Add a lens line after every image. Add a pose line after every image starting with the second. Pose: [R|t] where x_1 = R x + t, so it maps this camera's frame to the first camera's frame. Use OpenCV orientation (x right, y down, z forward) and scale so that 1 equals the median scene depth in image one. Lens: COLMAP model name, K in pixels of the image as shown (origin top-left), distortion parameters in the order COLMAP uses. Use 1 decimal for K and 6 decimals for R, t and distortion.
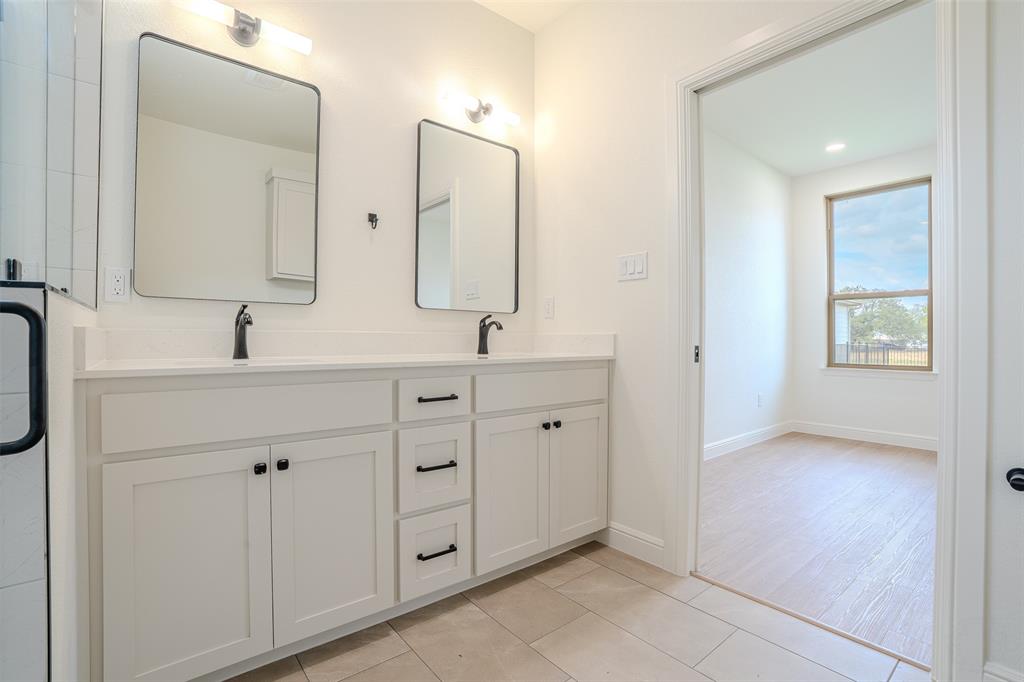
lens RADIAL K [[475.5, 0, 513.0], [0, 475.5, 340.7], [0, 0, 1]] dist [-0.067106, 0.023422]
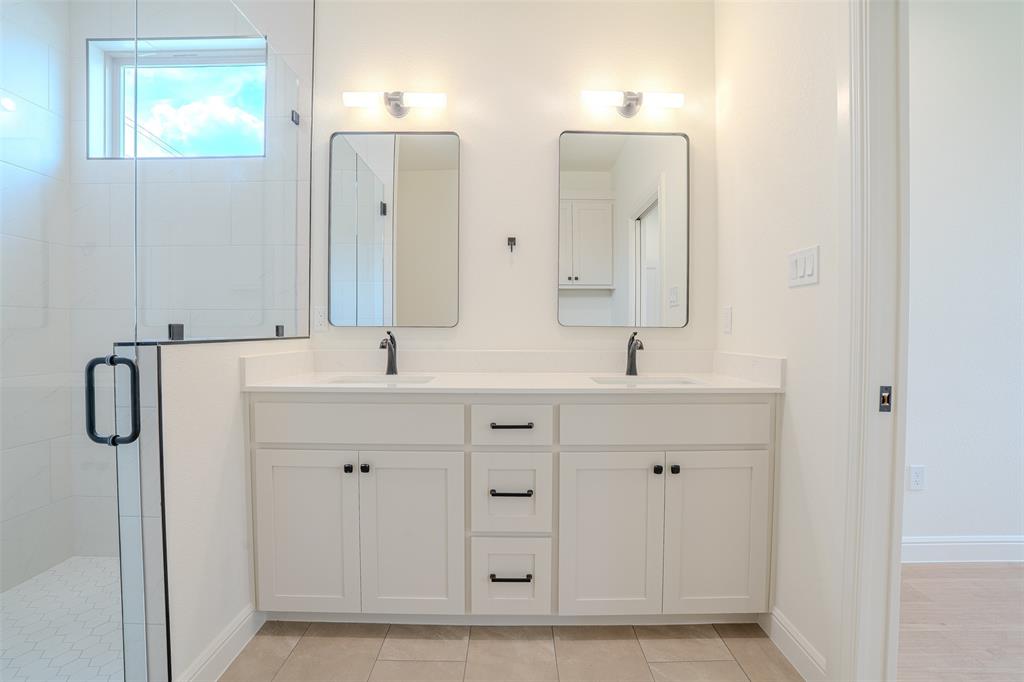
lens RADIAL K [[475.5, 0, 513.4], [0, 475.5, 343.2], [0, 0, 1]] dist [-0.067106, 0.023422]
pose [[0.776552, 0.013928, -0.629899, 0.416857], [-0.001586, 0.999796, 0.020152, -0.063776], [0.630051, -0.014650, 0.776416, 0.206653]]
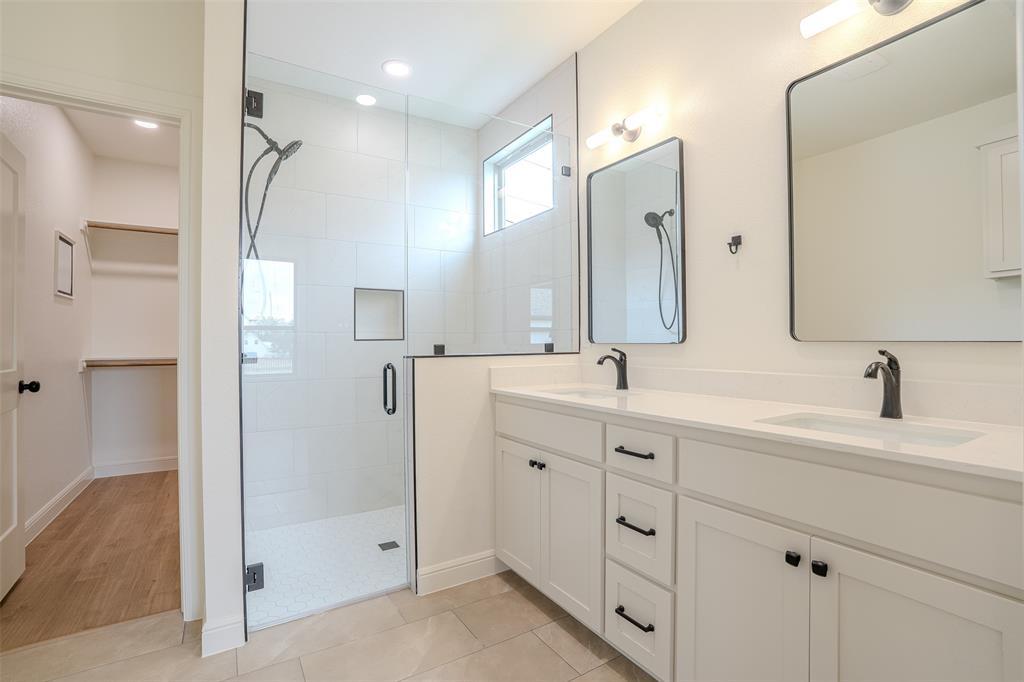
lens RADIAL K [[475.5, 0, 510.3], [0, 475.5, 342.2], [0, 0, 1]] dist [-0.067106, 0.023422]
pose [[-0.124742, -0.005684, -0.992173, 0.693933], [0.003590, 0.999974, -0.006180, -0.077447], [0.992183, -0.004333, -0.124719, 0.780400]]
